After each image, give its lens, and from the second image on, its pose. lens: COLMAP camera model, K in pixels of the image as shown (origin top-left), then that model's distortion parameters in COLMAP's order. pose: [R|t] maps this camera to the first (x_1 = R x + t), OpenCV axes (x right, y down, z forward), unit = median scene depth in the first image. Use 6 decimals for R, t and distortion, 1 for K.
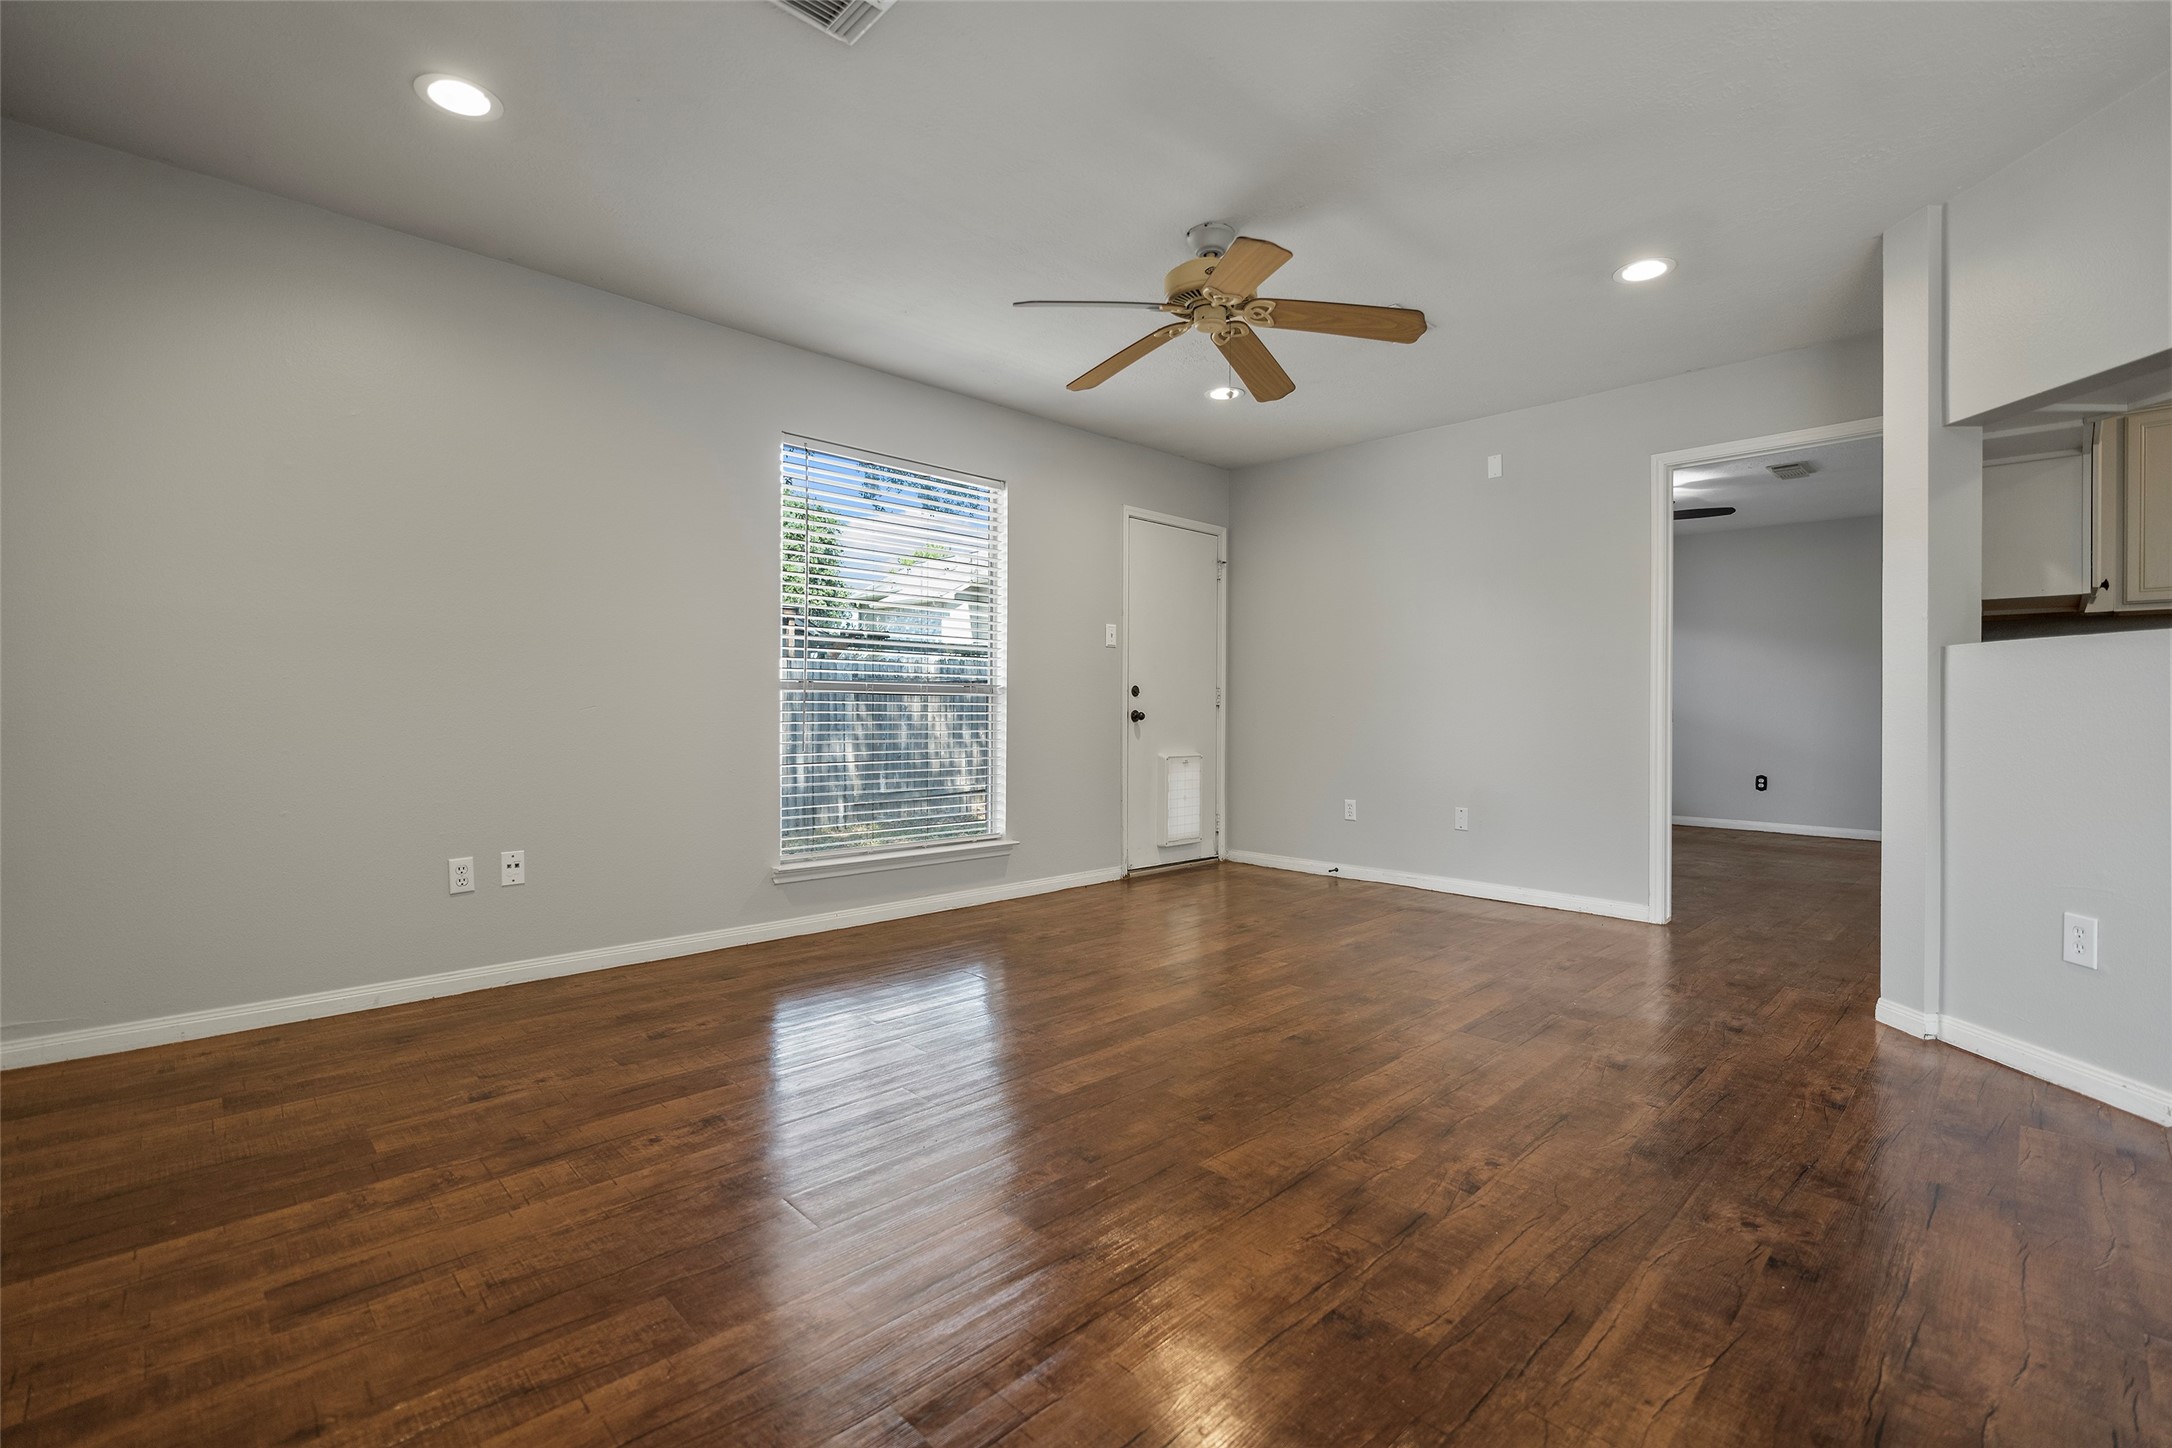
lens RADIAL K [[950.0, 0, 1087.7], [0, 950.0, 701.1], [0, 0, 1]] dist [0.000093, -0.000411]
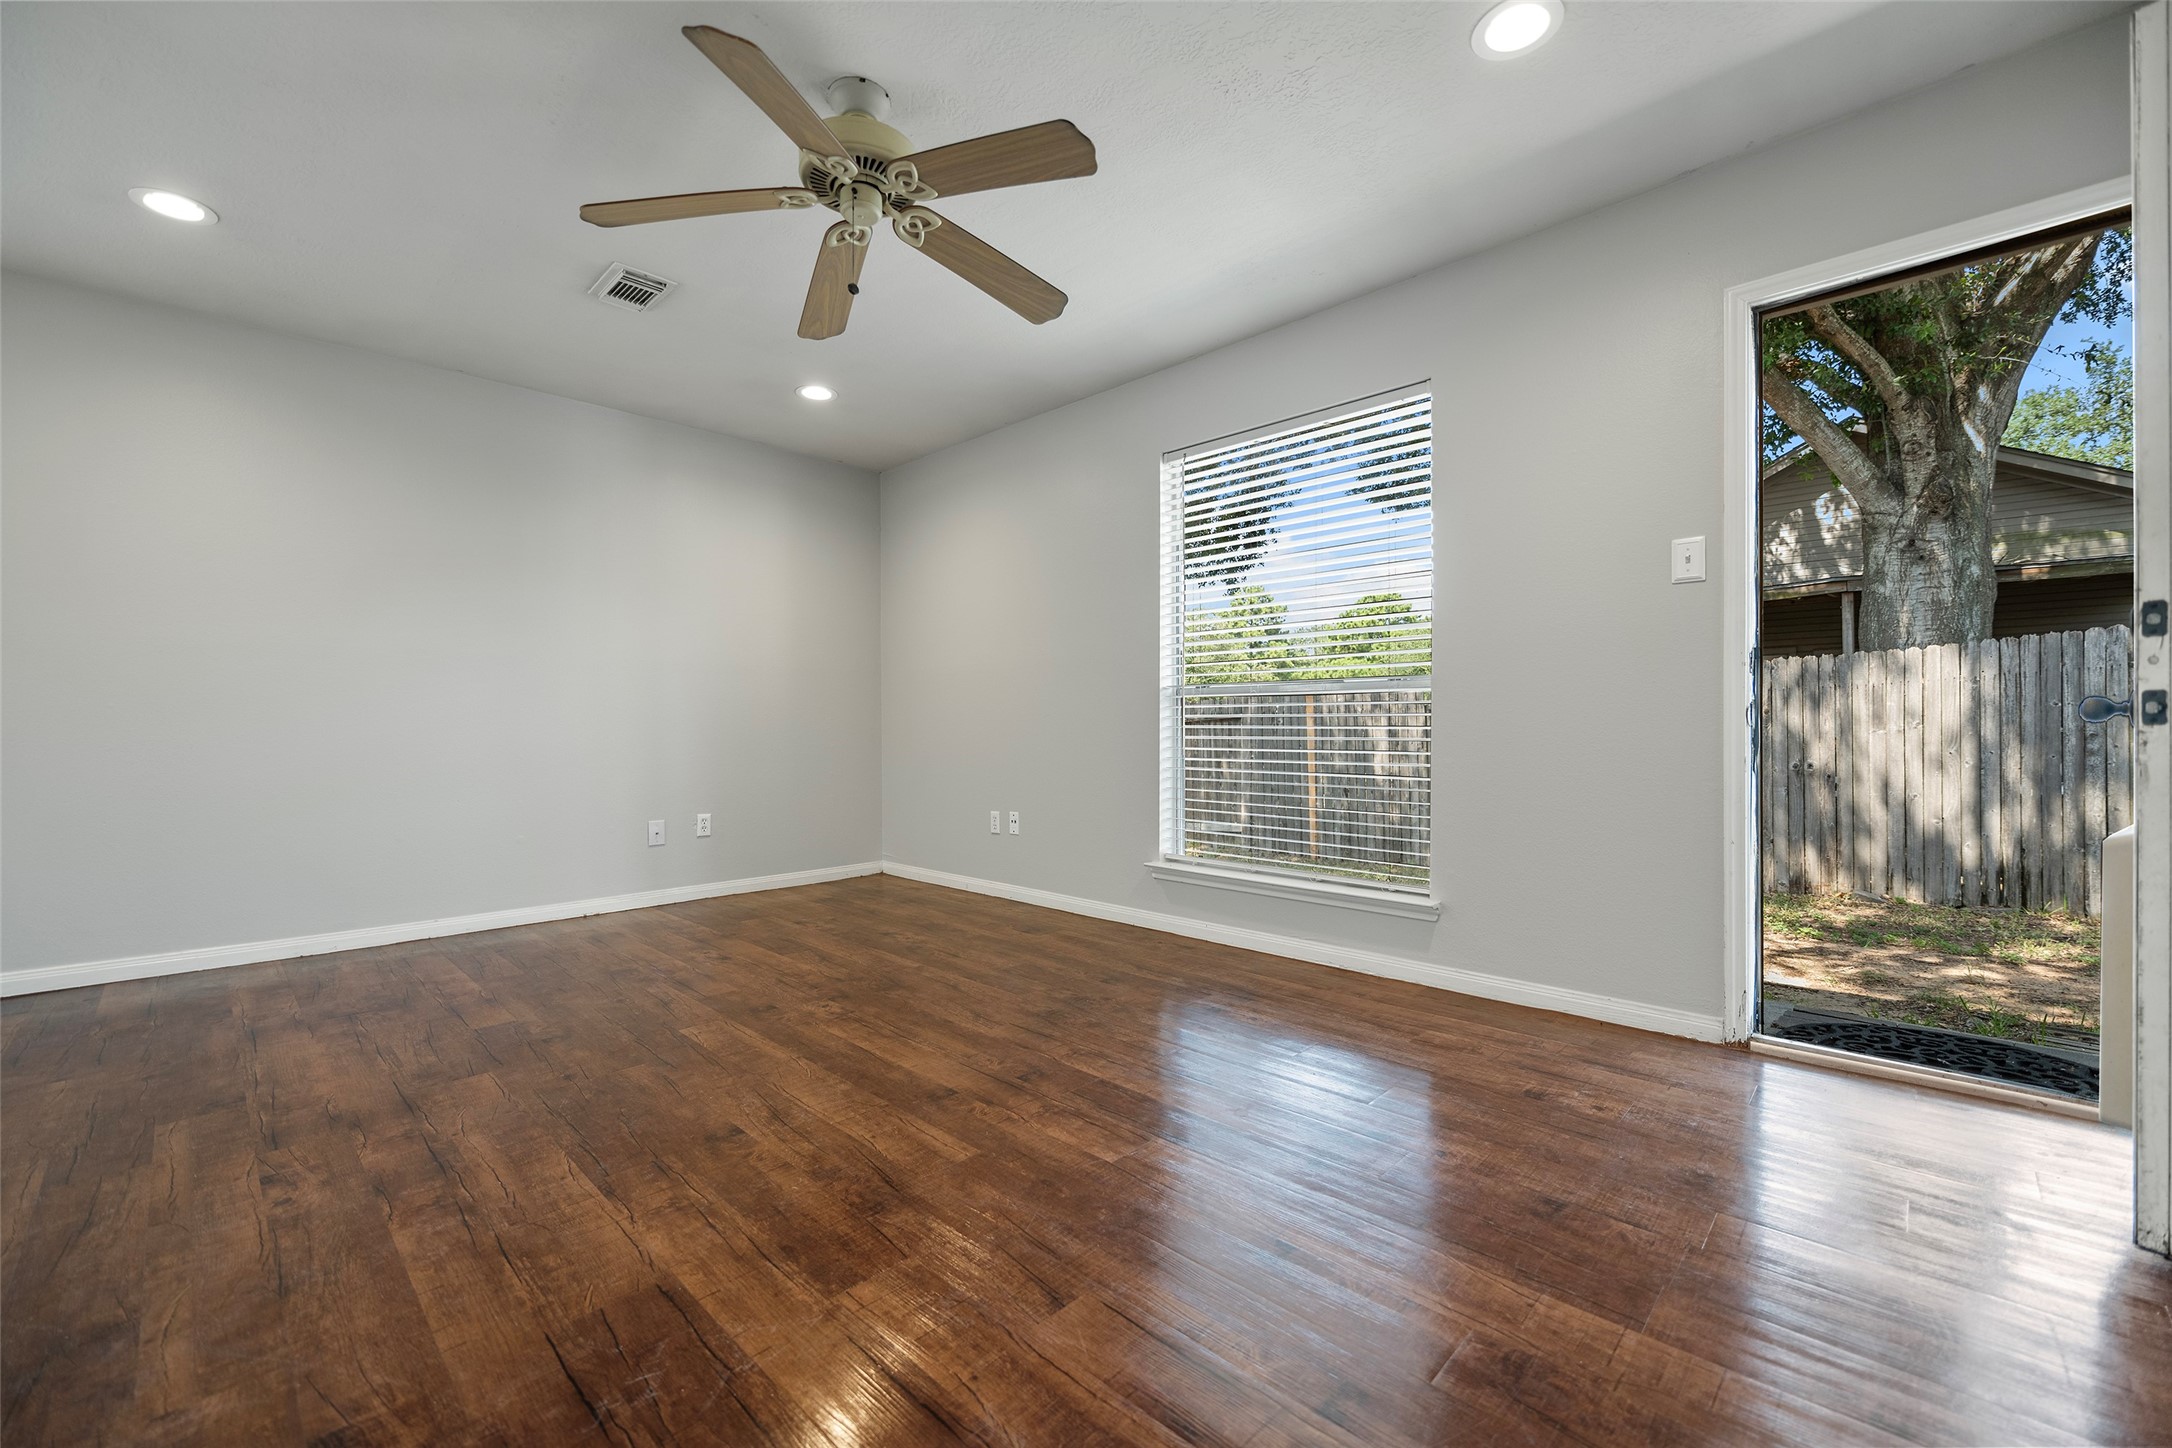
lens RADIAL K [[883.5, 0, 1087.0], [0, 883.5, 733.5], [0, 0, 1]] dist [-0.003430, -0.000686]
pose [[0.022642, 0.000122, -0.999744, 0.795779], [0.012229, 0.999925, 0.000399, 0.036308], [0.999669, -0.012235, 0.022639, 1.093549]]
